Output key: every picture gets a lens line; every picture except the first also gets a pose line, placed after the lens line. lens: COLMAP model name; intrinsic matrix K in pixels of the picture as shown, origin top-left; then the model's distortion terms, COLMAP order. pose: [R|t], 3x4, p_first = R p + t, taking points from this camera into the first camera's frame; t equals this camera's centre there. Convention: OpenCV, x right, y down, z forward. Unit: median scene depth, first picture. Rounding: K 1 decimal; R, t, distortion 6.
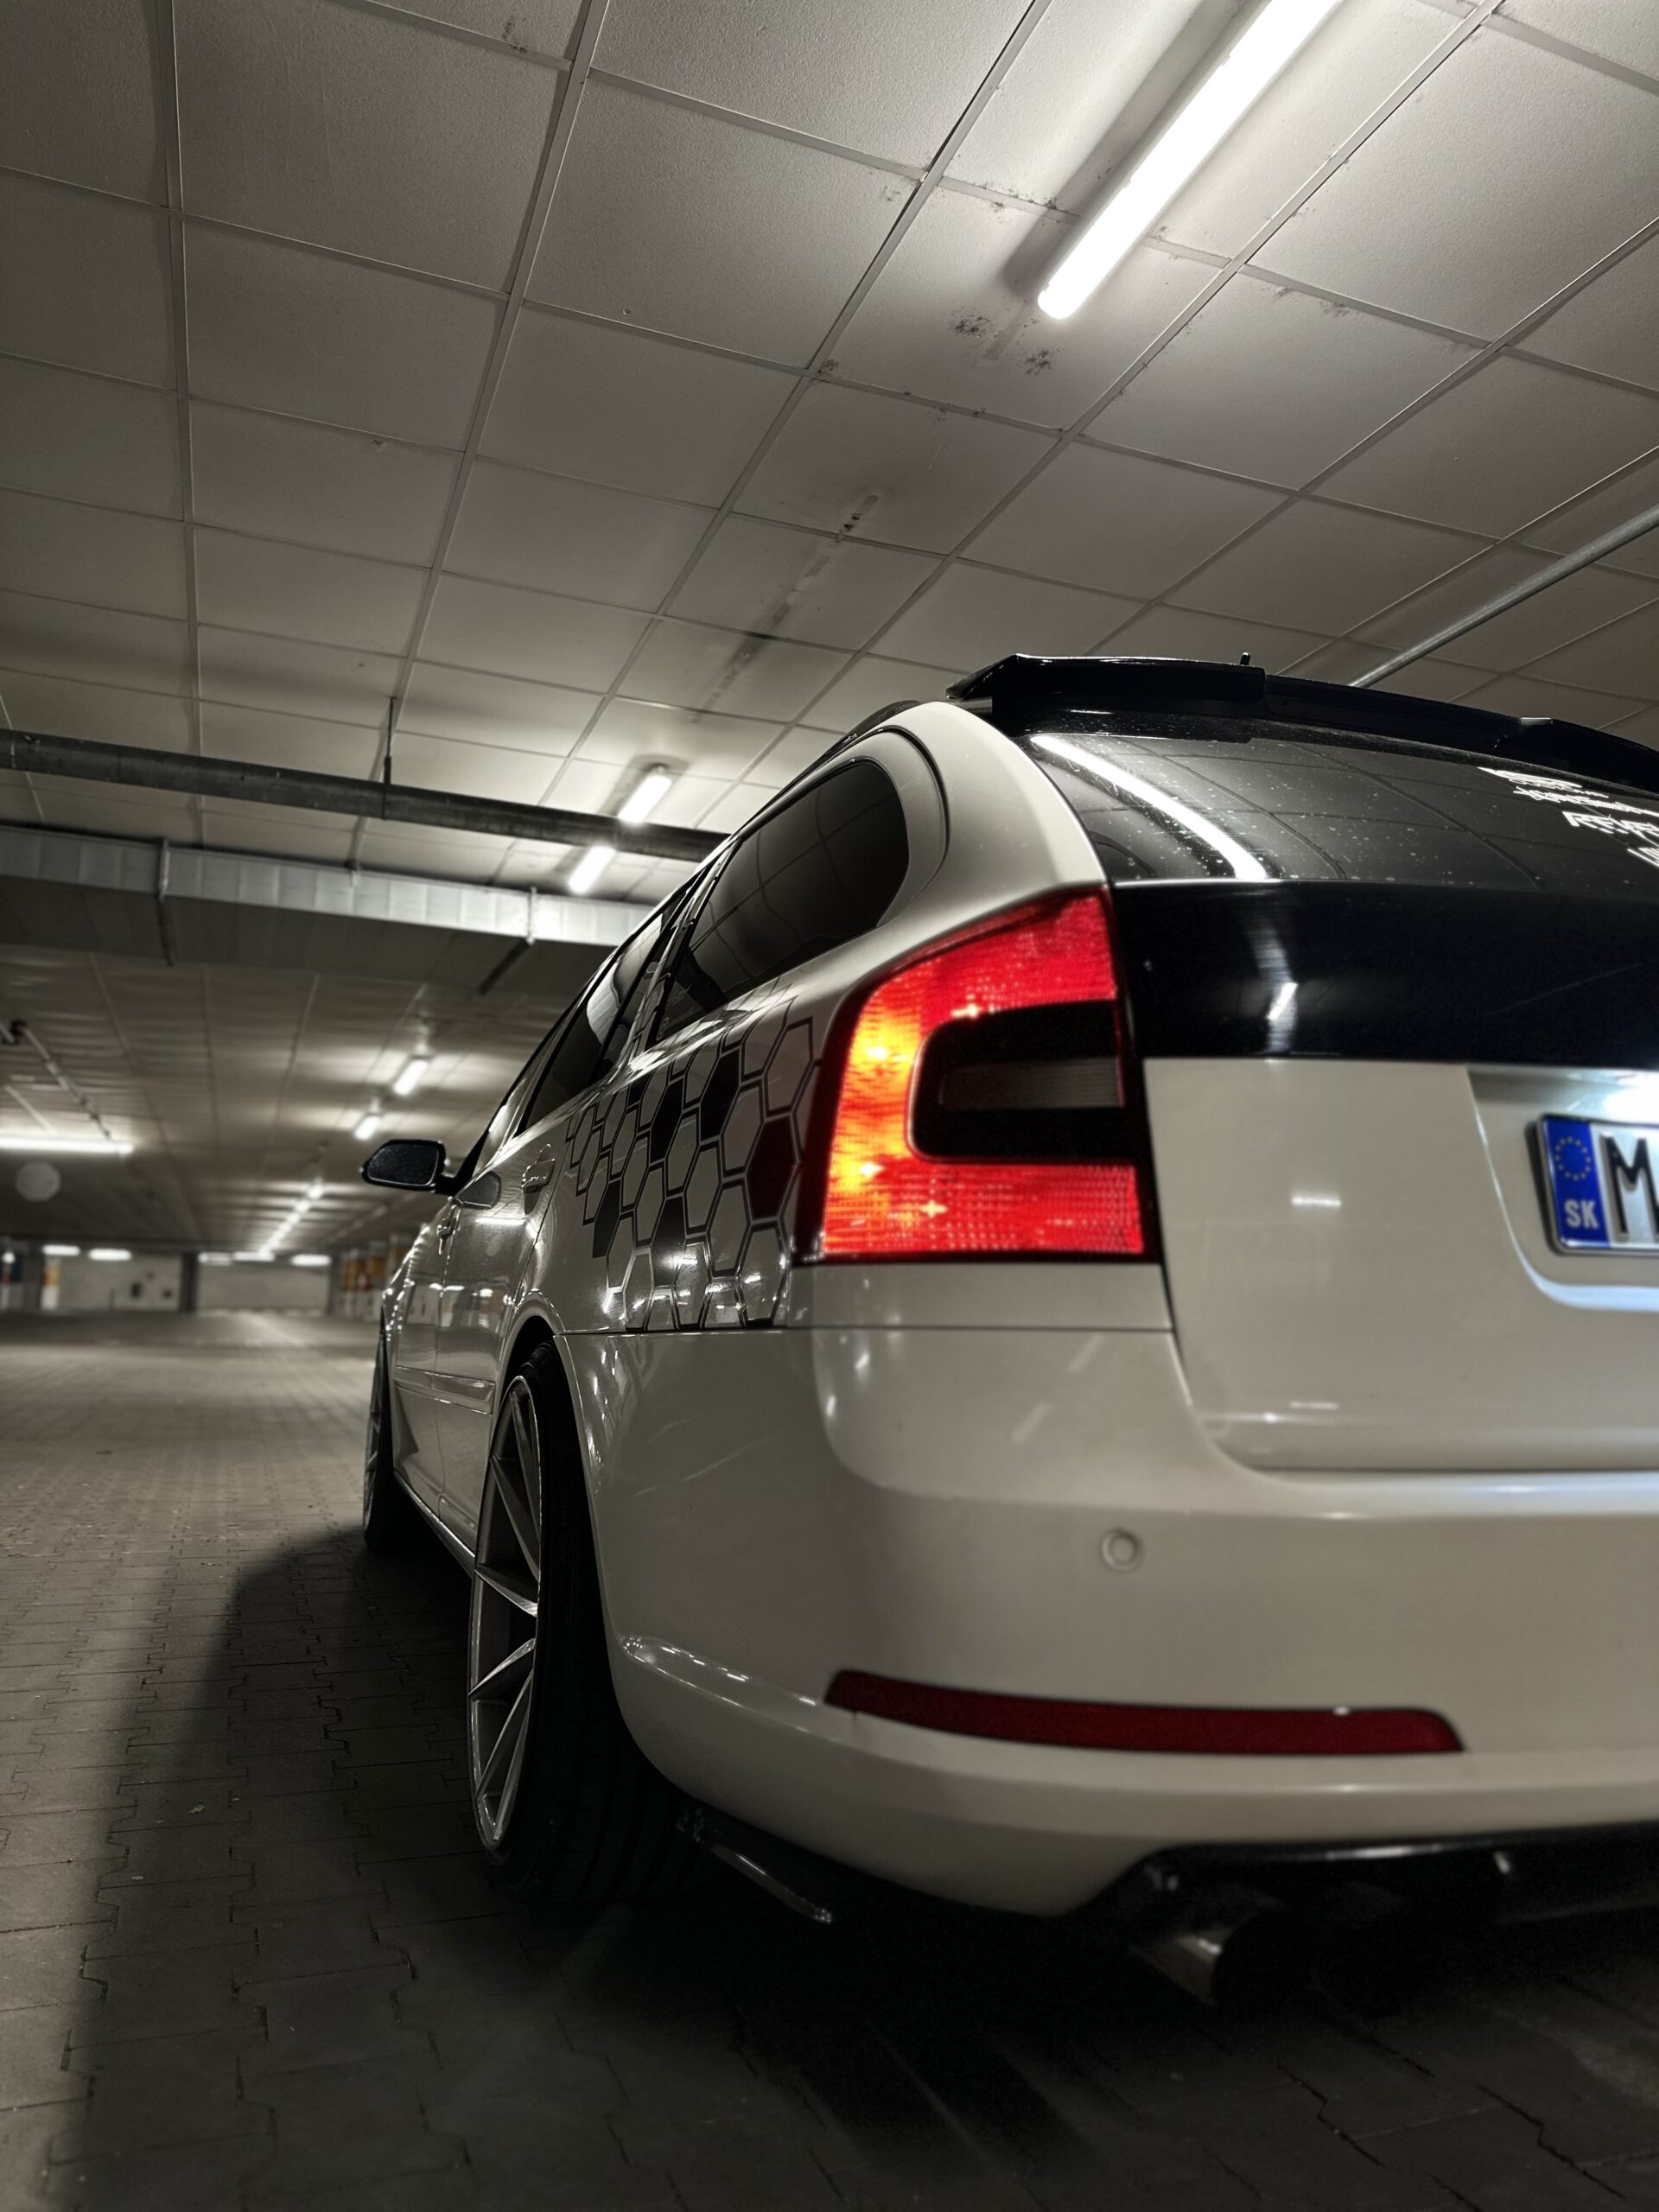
lens RADIAL K [[1554.0, 0, 829.5], [0, 1554.0, 1106.0], [0, 0, 1]] dist [0.078257, -0.114132]
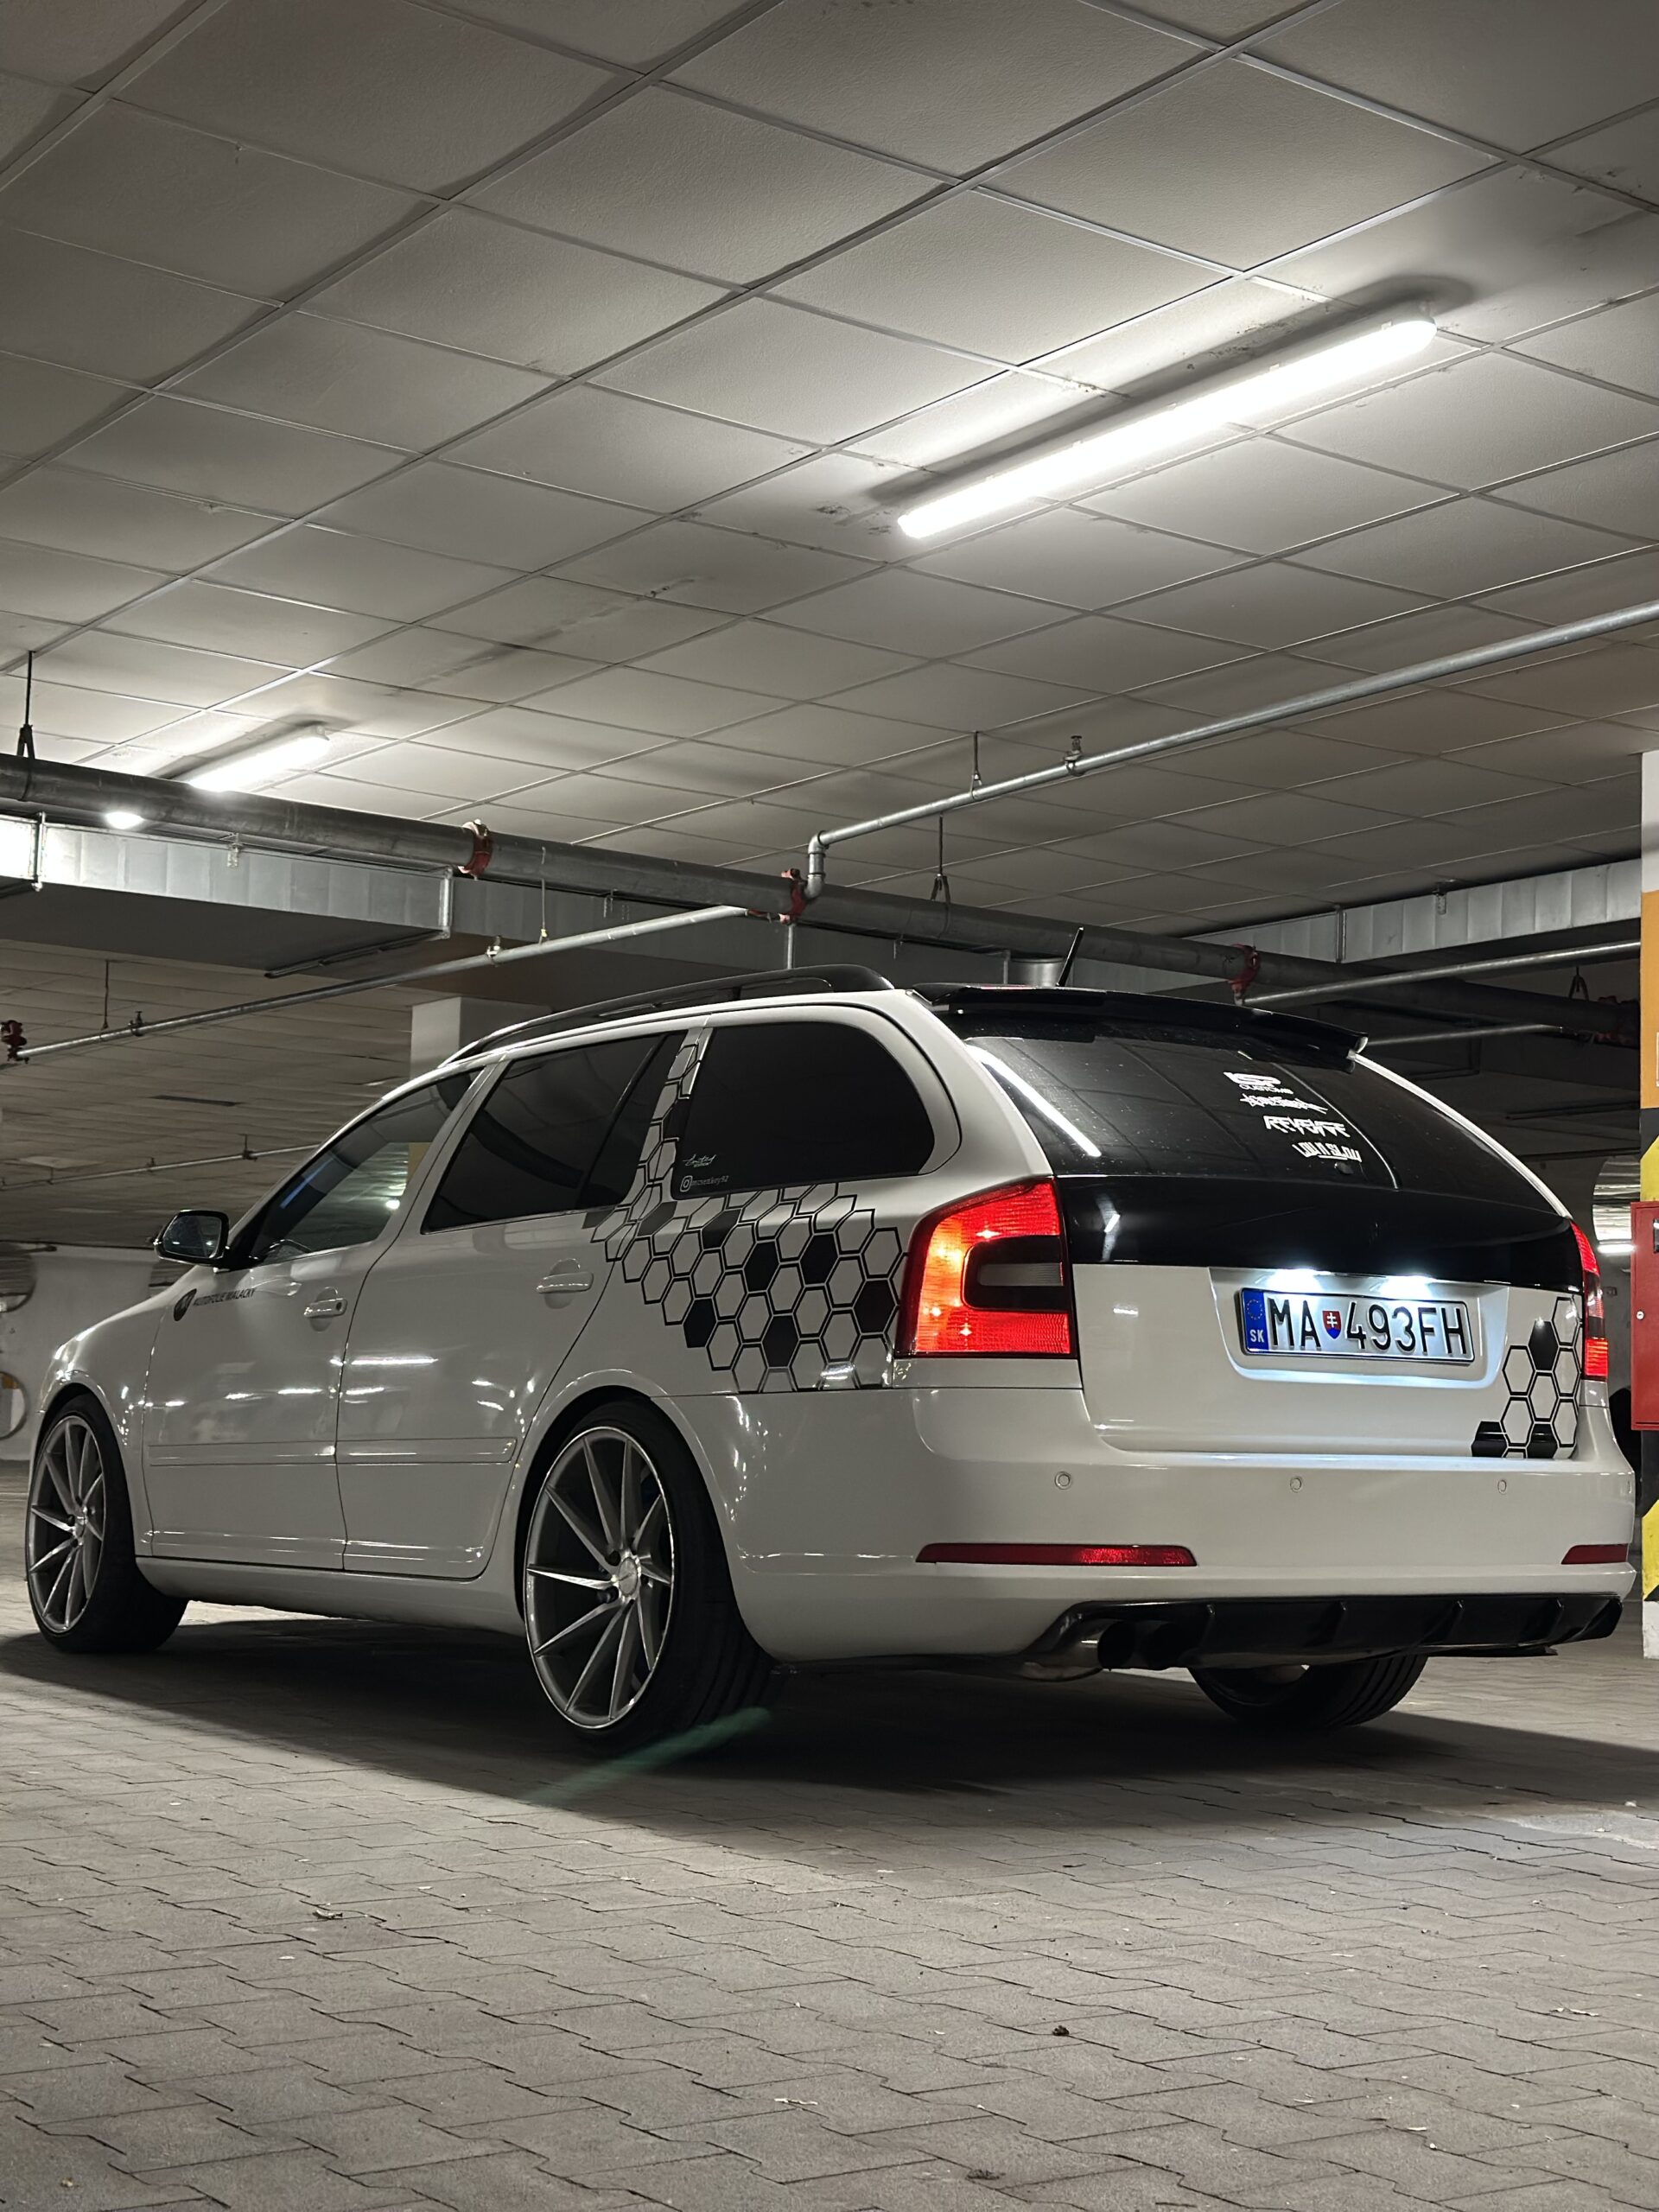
lens RADIAL K [[3105.6, 0, 829.5], [0, 3105.6, 1106.0], [0, 0, 1]] dist [0.012541, 0.010781]
pose [[0.967098, 0.030052, 0.252625, -1.115100], [-0.038273, 0.998883, 0.027693, -0.325990], [-0.251510, -0.036451, 0.967168, -2.815215]]
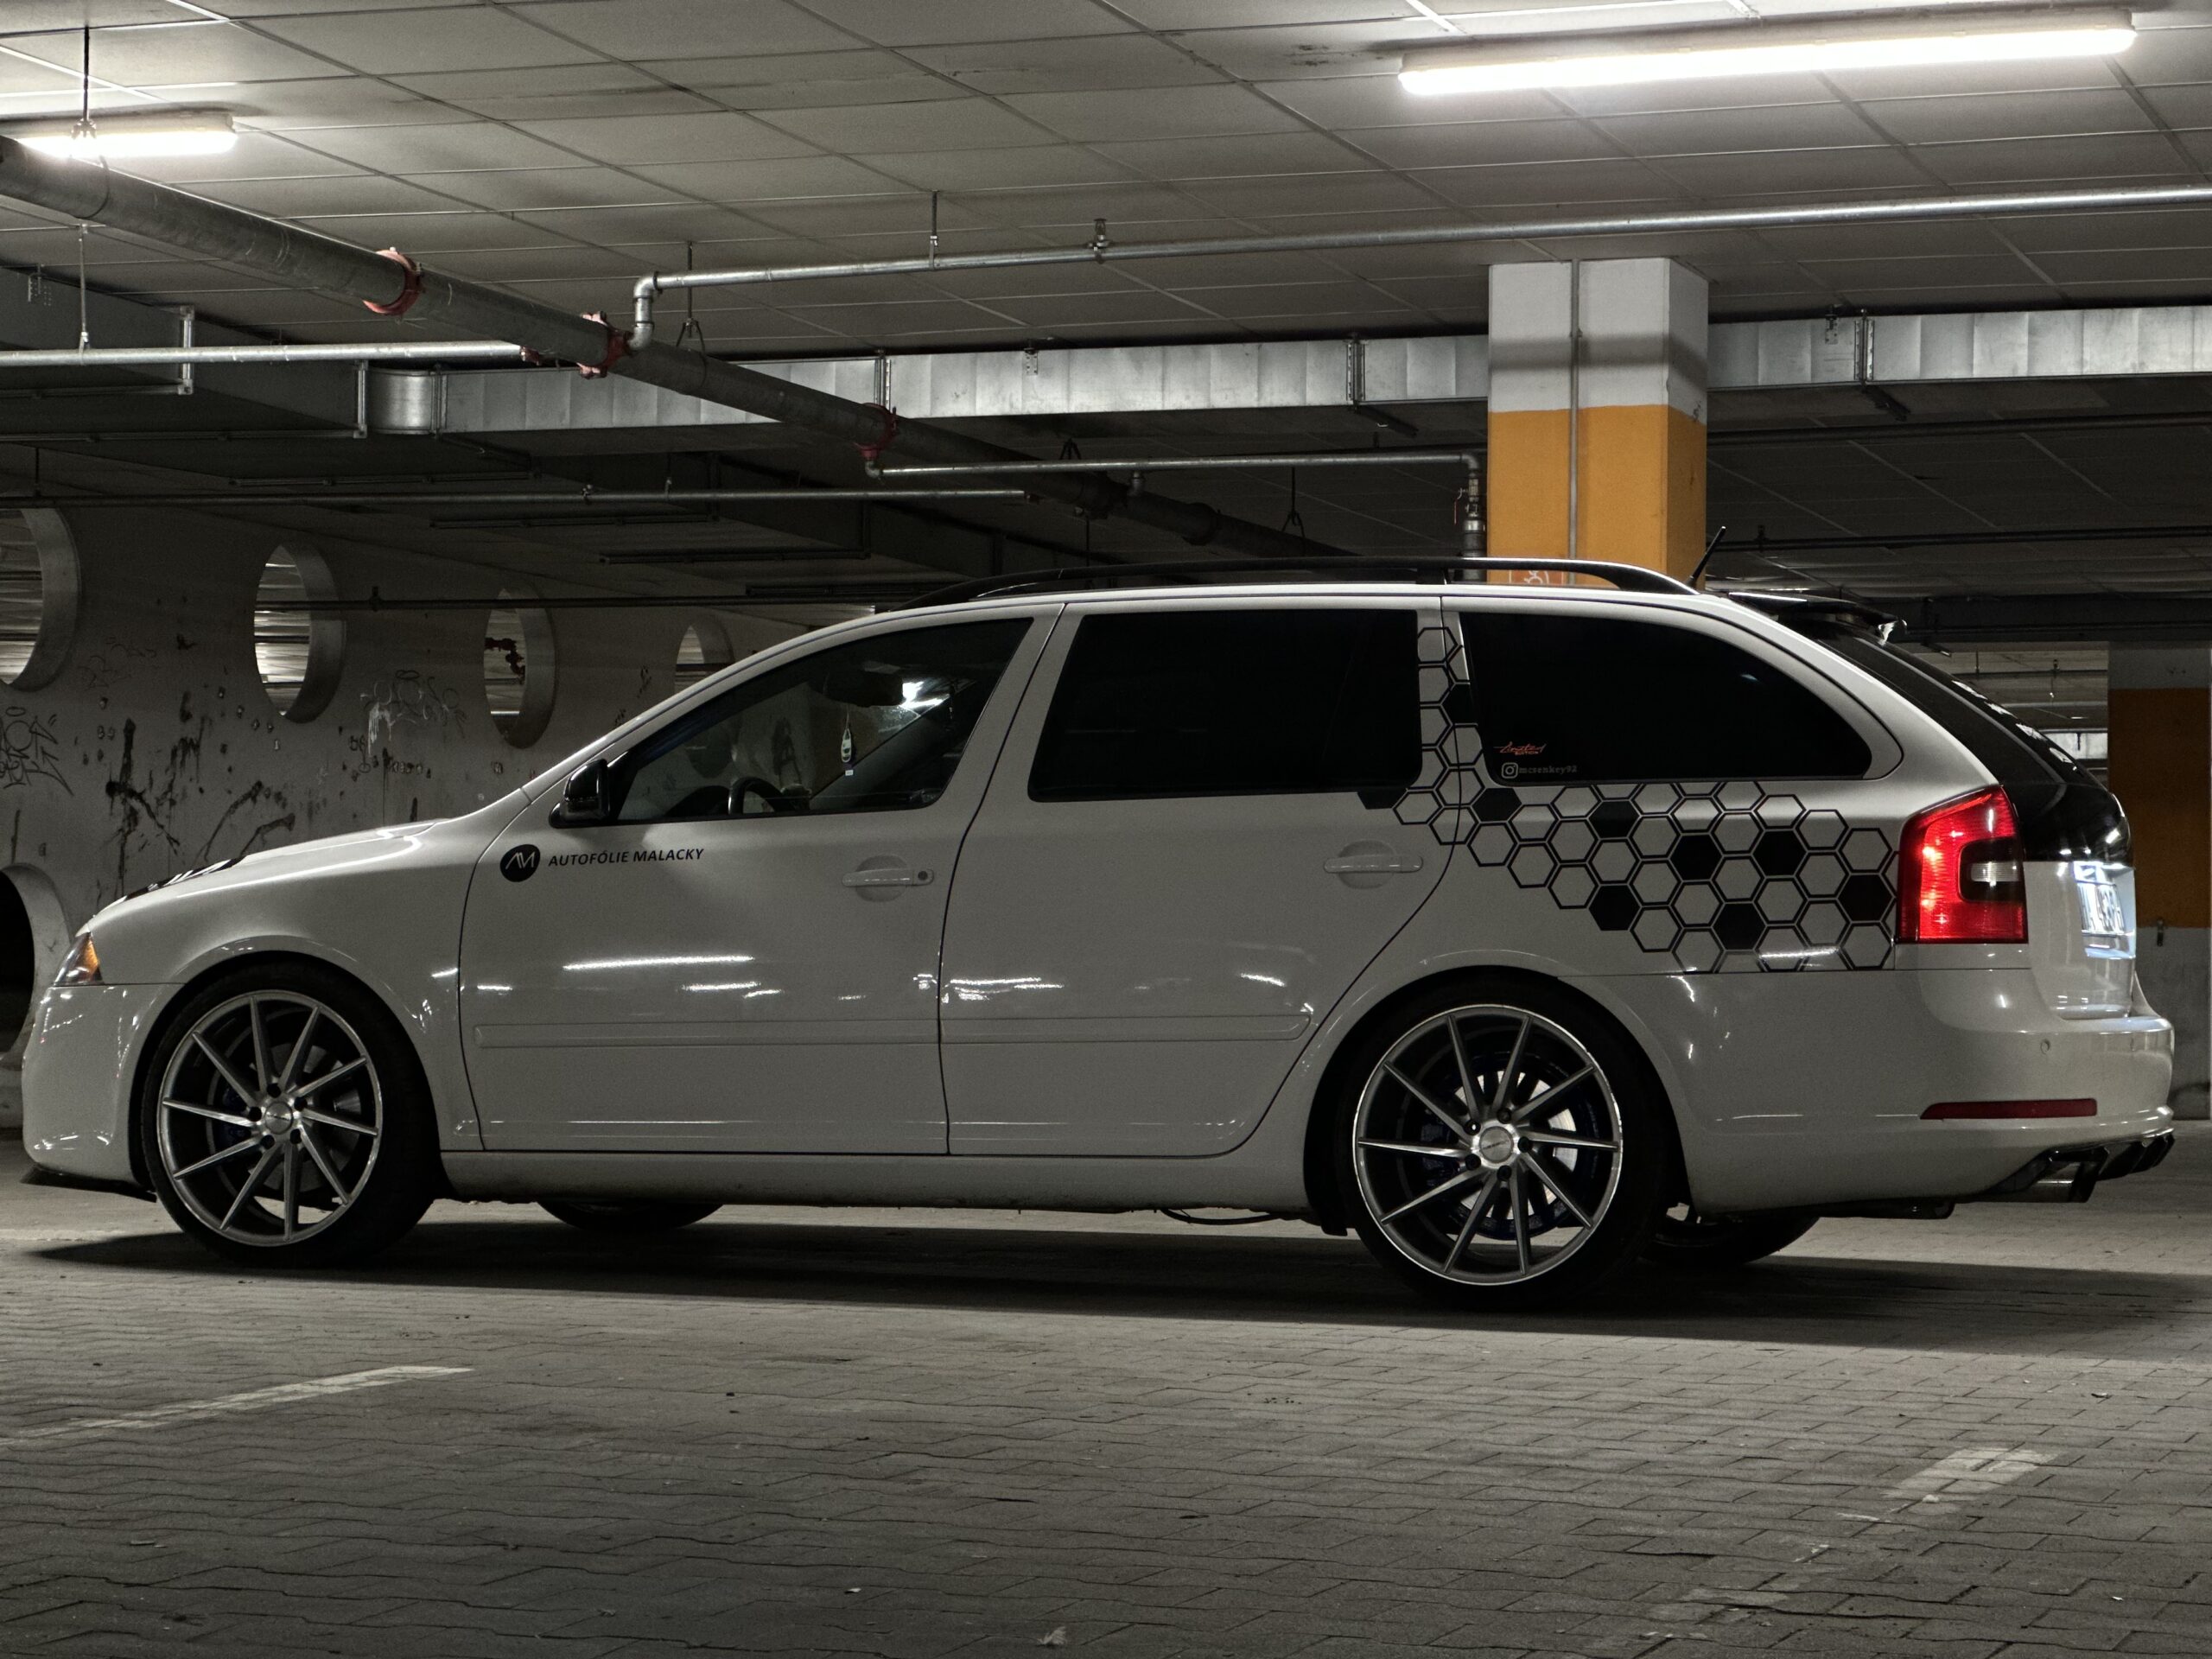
lens RADIAL K [[5016.8, 0, 1106.0], [0, 5016.8, 829.5], [0, 0, 1]] dist [0.084084, 0.348053]
pose [[0.644100, 0.009058, 0.764887, -6.394303], [-0.098055, 0.992658, 0.070815, -0.471063], [-0.758630, -0.120614, 0.640260, -2.826670]]
